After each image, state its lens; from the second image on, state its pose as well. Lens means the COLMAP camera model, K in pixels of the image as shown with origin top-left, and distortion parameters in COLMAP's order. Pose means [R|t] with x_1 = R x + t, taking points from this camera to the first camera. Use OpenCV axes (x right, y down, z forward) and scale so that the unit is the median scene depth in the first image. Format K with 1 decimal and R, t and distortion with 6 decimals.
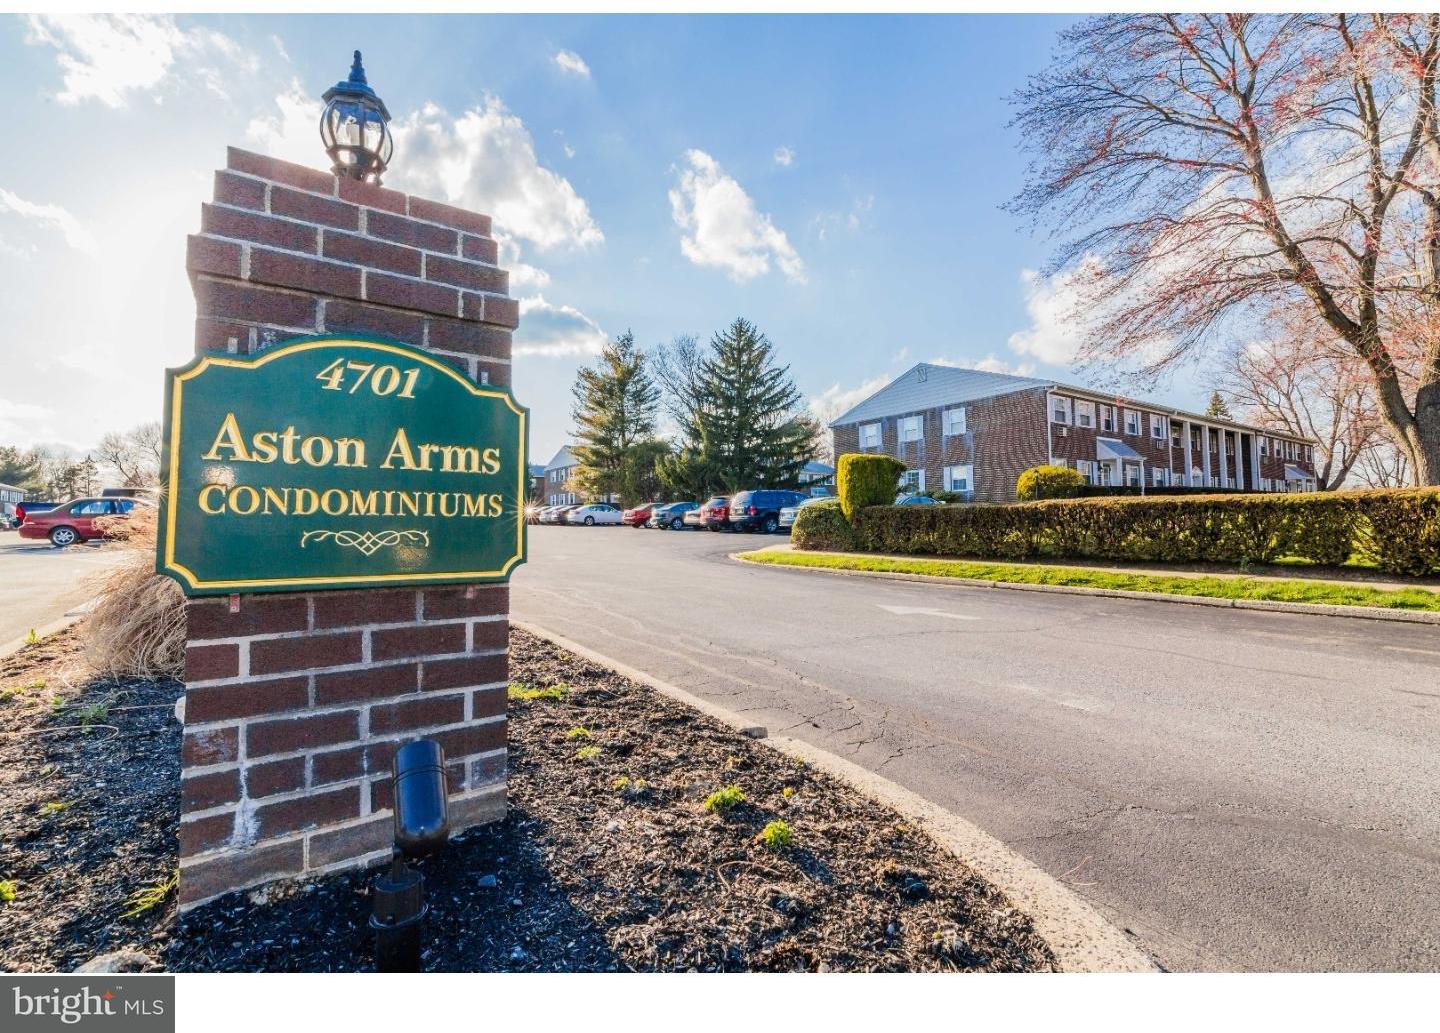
lens RADIAL K [[653.1, 0, 716.3], [0, 653.1, 510.4], [0, 0, 1]] dist [0.002869, -0.001038]
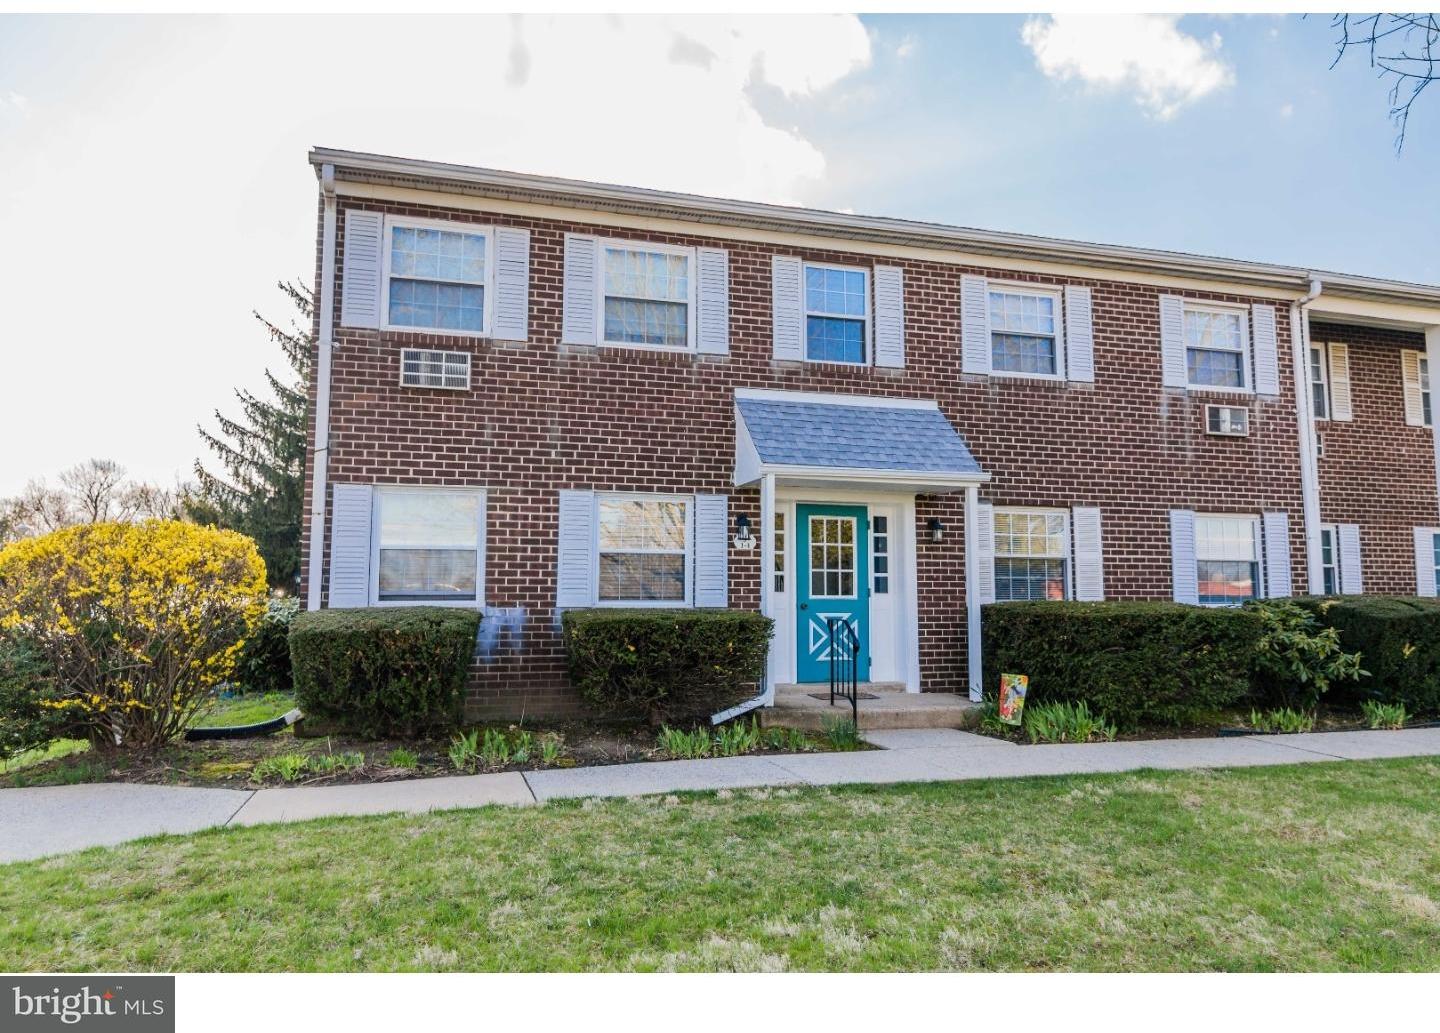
lens RADIAL K [[936.6, 0, 717.8], [0, 936.6, 518.7], [0, 0, 1]] dist [0.002992, 0.002215]
pose [[0.946831, -0.008413, -0.321622, 0.494702], [-0.007148, 0.998861, -0.047173, -0.036262], [0.321652, 0.046963, 0.945693, 0.492051]]
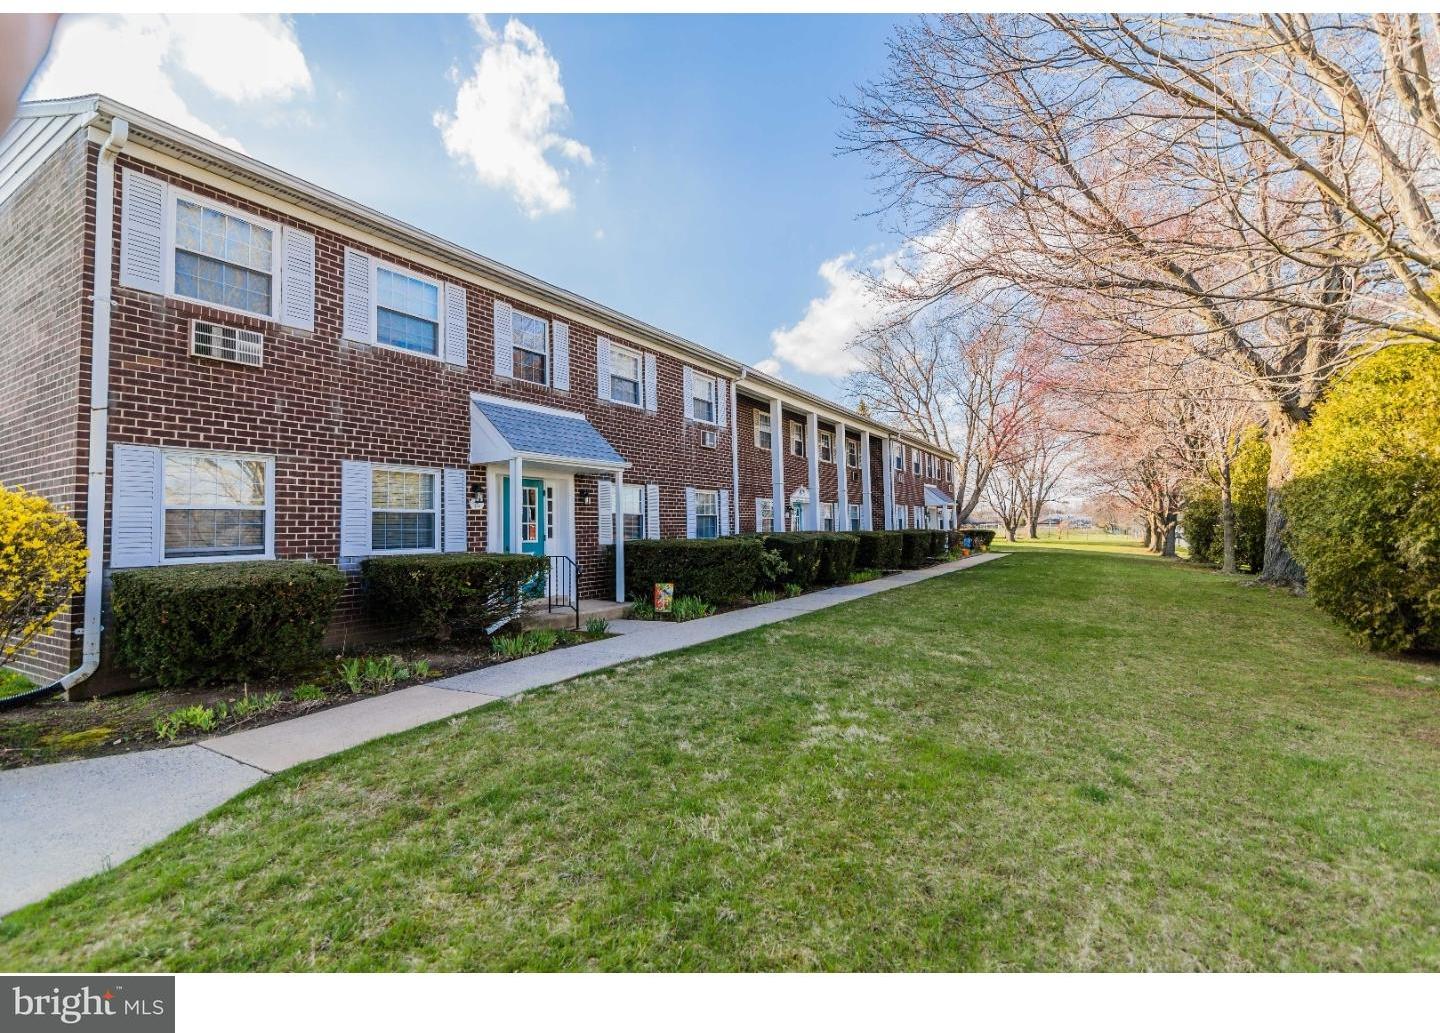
lens RADIAL K [[653.1, 0, 729.0], [0, 653.1, 504.9], [0, 0, 1]] dist [0.002869, -0.001038]
pose [[0.910348, 0.013188, 0.413634, 0.409090], [-0.007684, 0.999858, -0.014967, -0.038574], [-0.413773, 0.010447, 0.910320, 0.472120]]
